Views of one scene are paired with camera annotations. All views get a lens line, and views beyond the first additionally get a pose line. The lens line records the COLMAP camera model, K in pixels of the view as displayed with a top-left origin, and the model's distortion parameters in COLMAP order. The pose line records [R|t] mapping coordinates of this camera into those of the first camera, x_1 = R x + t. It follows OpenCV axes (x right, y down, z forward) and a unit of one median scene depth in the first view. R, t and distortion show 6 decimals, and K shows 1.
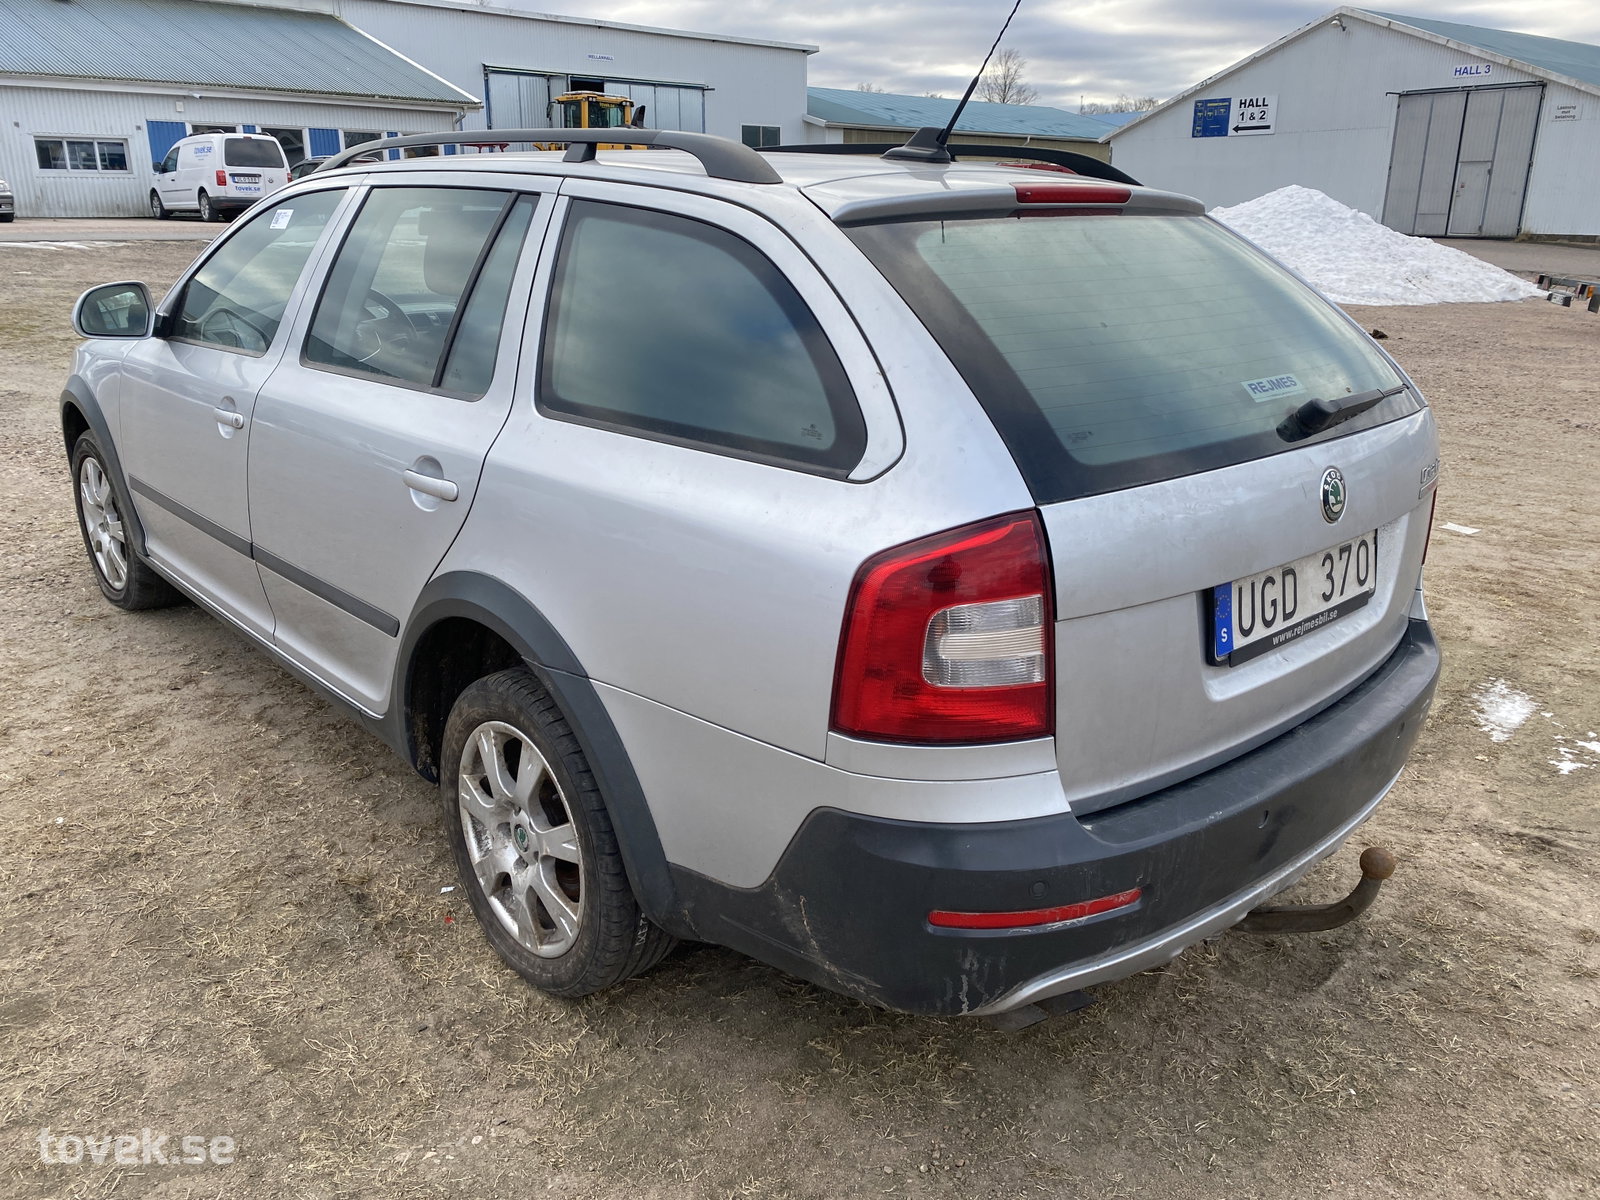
lens RADIAL K [[1221.0, 0, 774.1], [0, 1221.0, 598.5], [0, 0, 1]] dist [0.043045, -0.048898]
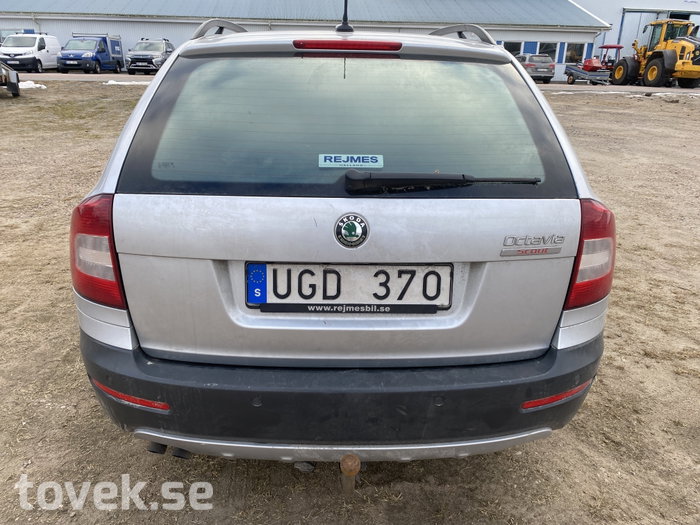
lens RADIAL K [[534.2, 0, 342.9], [0, 534.2, 265.9], [0, 0, 1]] dist [0.043045, -0.048898]
pose [[0.759643, 0.229921, -0.608341, 0.840072], [-0.213858, 0.971711, 0.100208, -0.101386], [0.614172, 0.053977, 0.787324, 0.428271]]
